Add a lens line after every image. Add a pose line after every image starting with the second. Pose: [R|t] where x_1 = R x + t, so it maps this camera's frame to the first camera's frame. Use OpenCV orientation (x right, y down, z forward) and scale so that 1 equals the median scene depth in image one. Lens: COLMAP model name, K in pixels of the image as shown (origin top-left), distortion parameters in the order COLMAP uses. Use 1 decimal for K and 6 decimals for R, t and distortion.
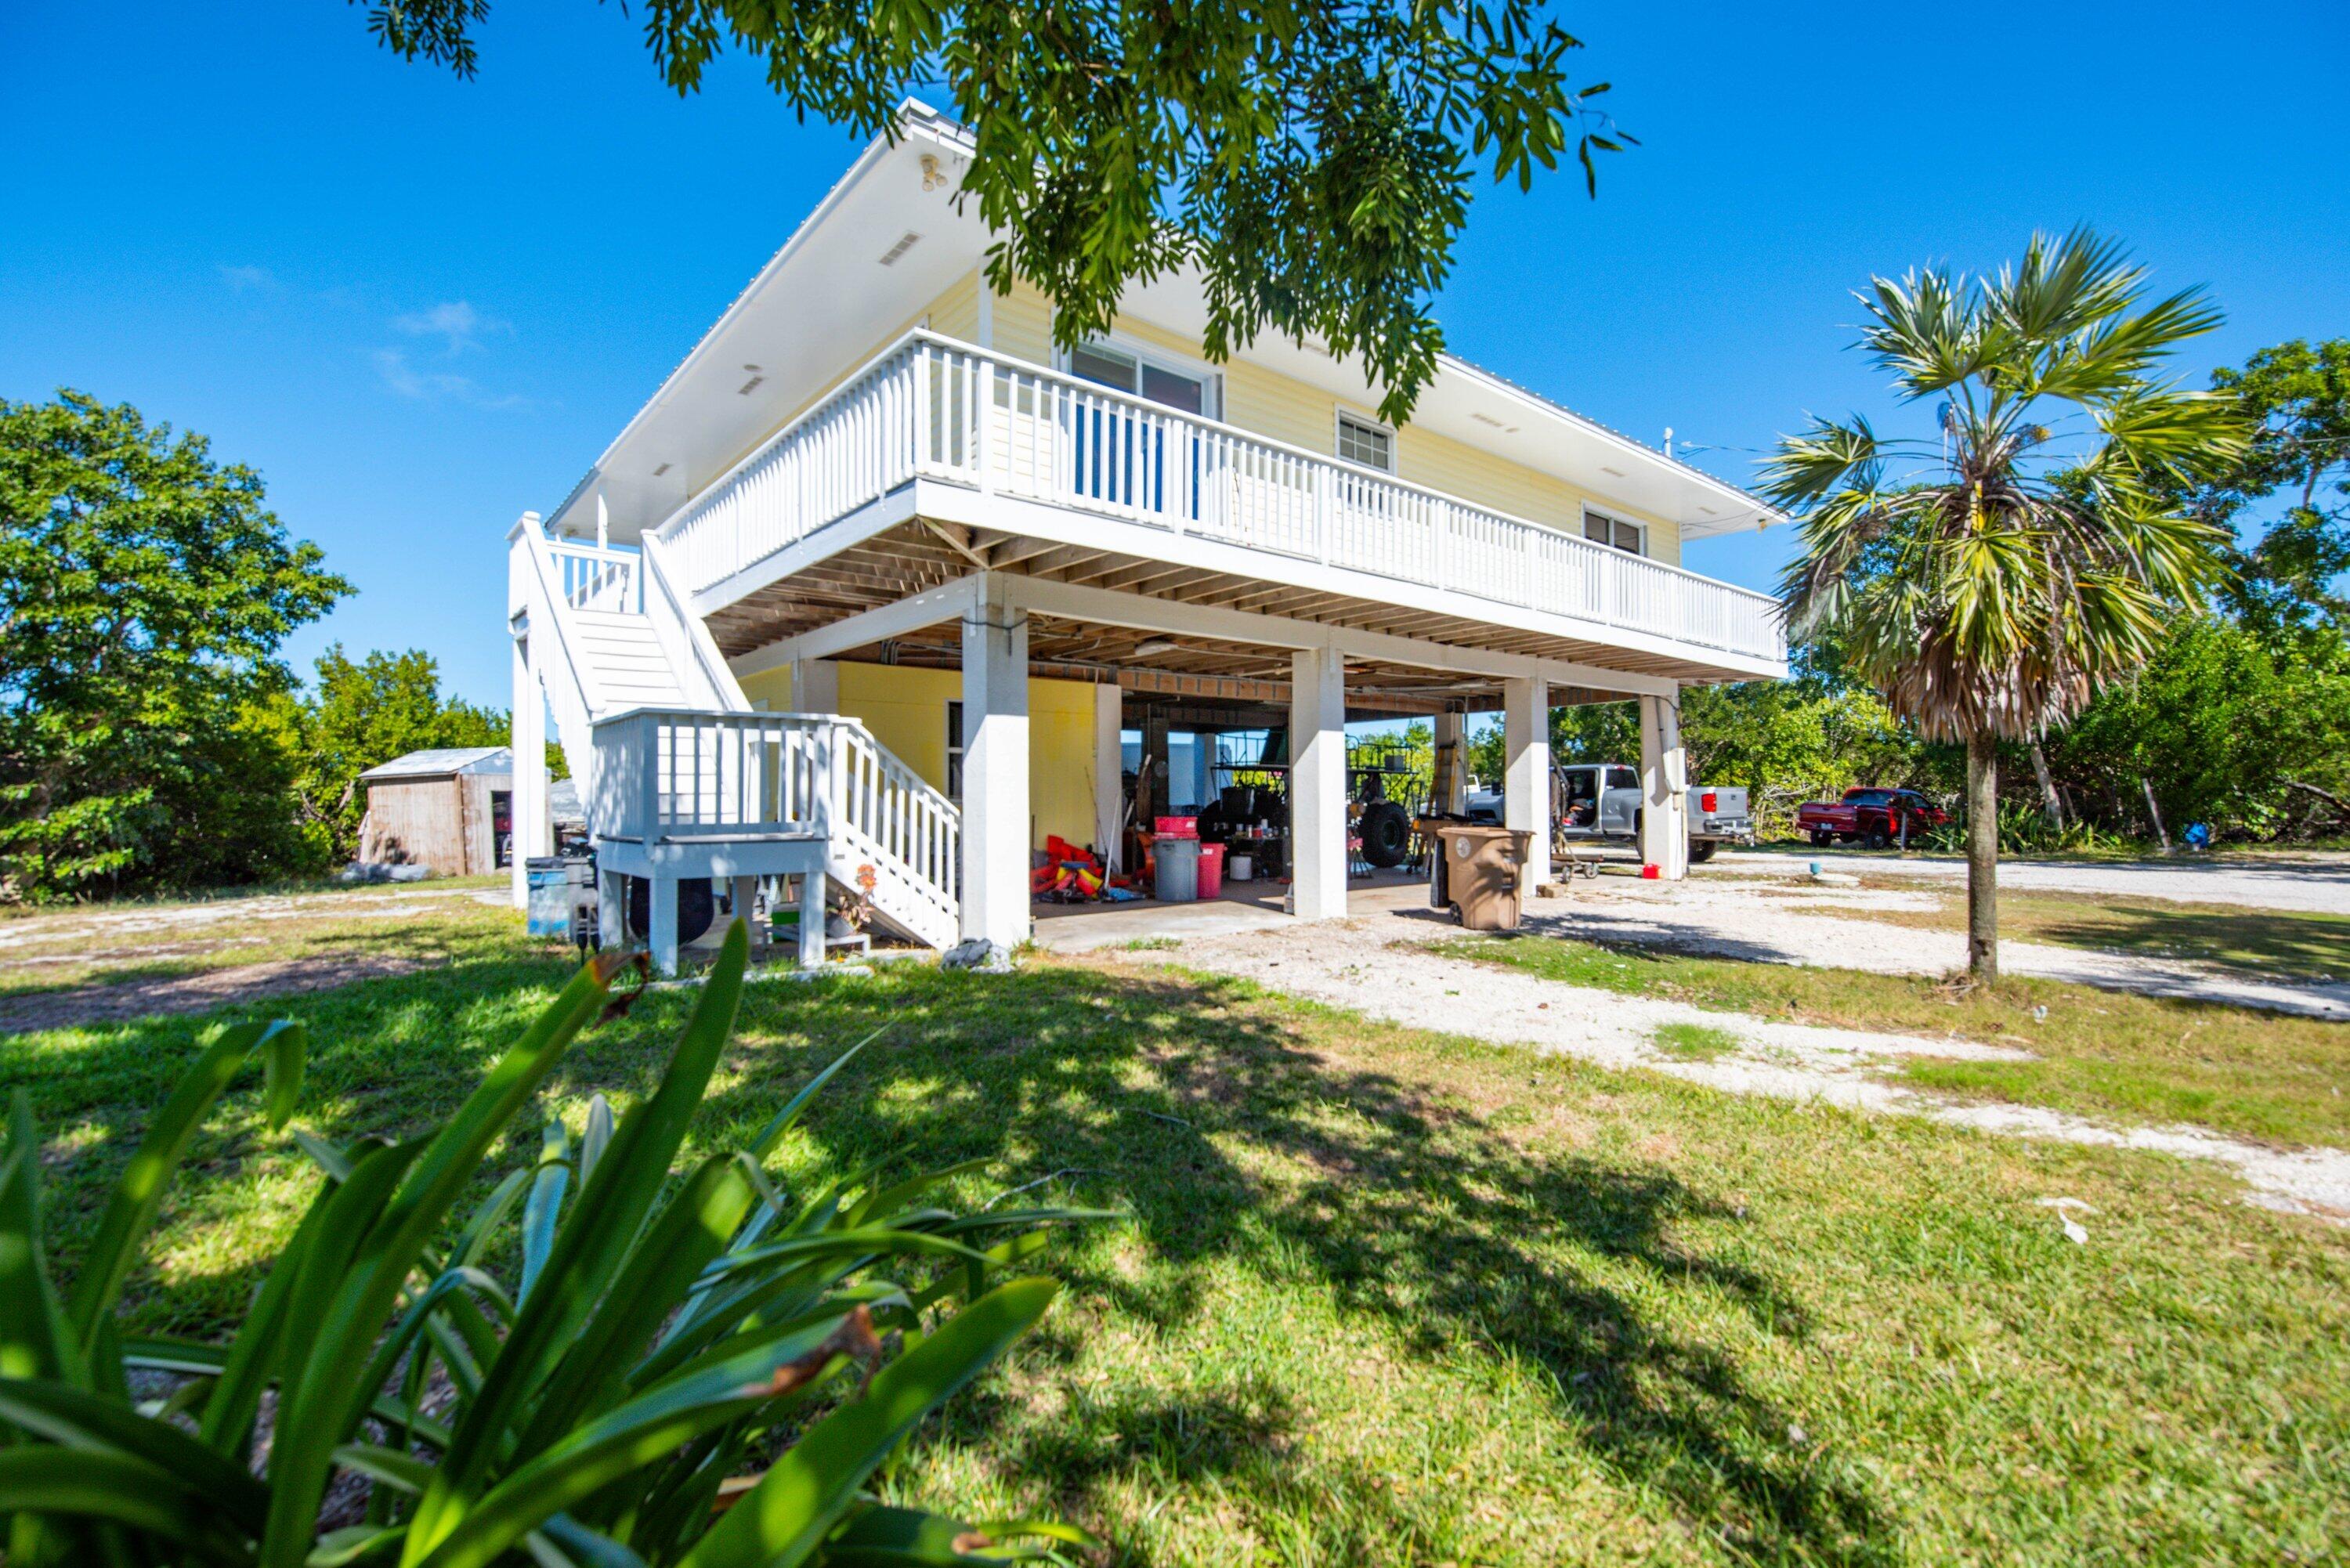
lens RADIAL K [[1030.0, 0, 1179.4], [0, 1030.0, 778.8], [0, 0, 1]] dist [0.001175, -0.012568]
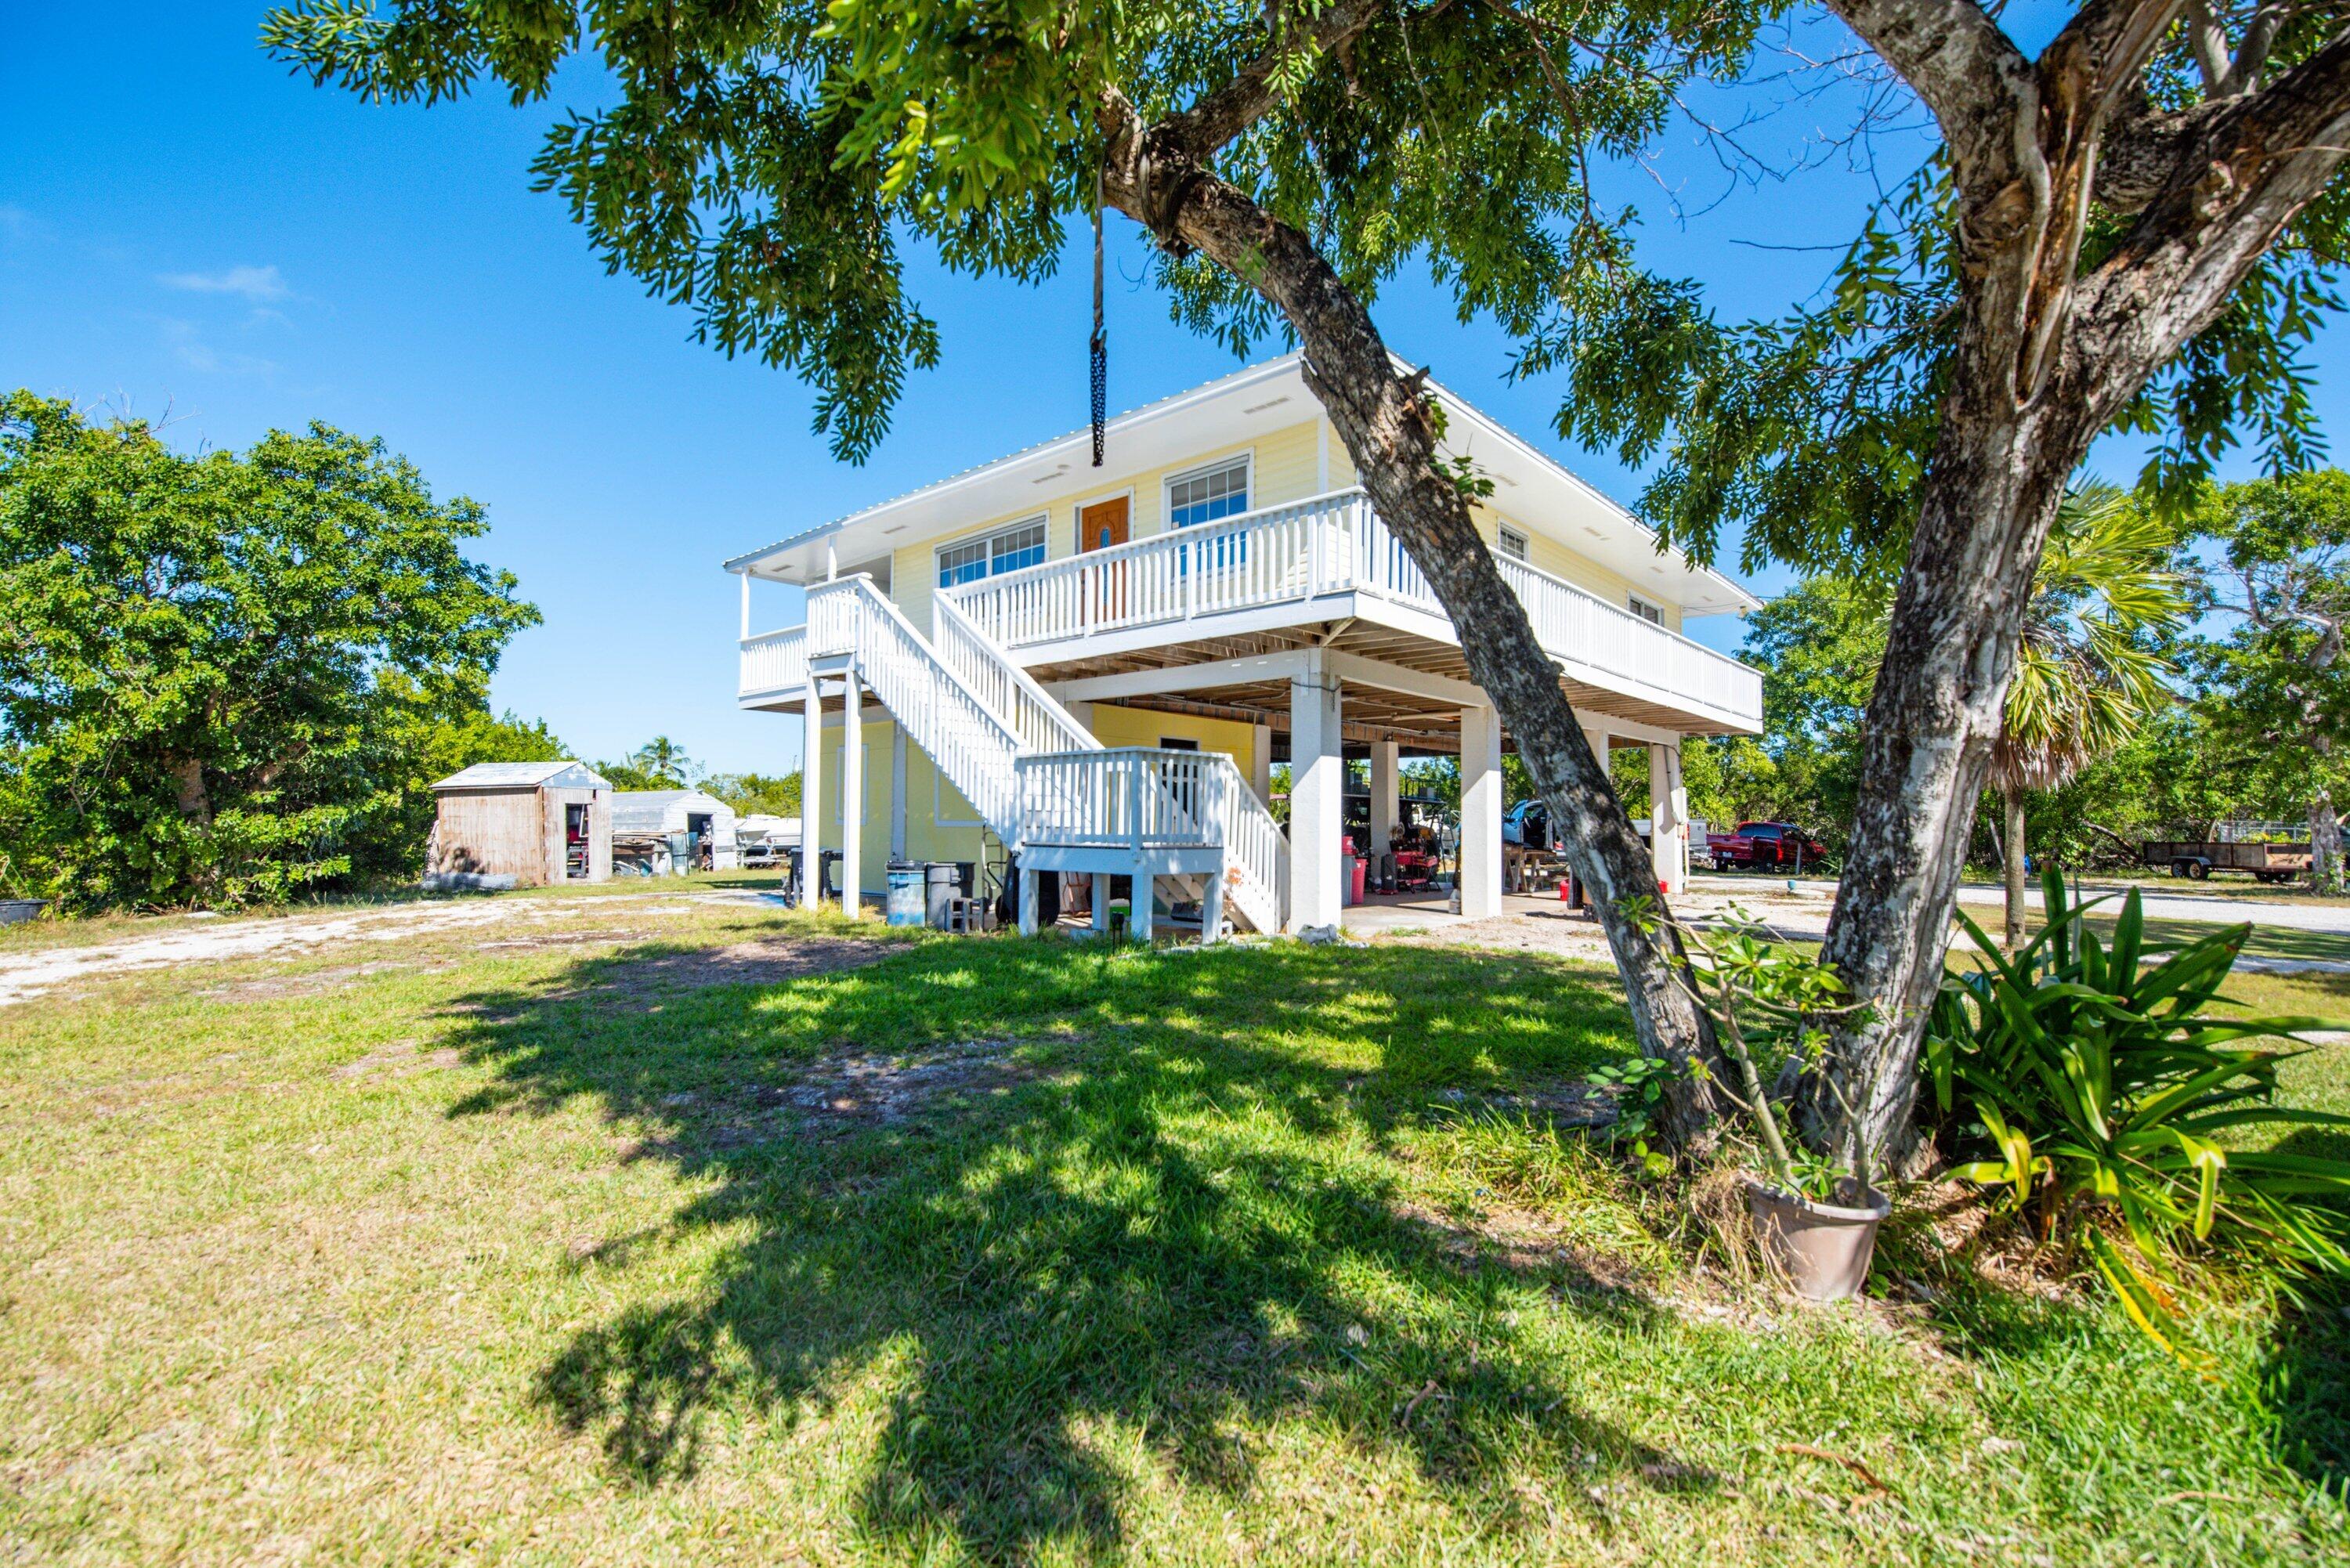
lens RADIAL K [[1030.0, 0, 1179.4], [0, 1030.0, 778.8], [0, 0, 1]] dist [0.001175, -0.012568]
pose [[0.991160, 0.021291, 0.130951, -0.273454], [-0.018274, 0.999540, -0.024198, 0.000687], [-0.131406, 0.021591, 0.991094, -0.144471]]
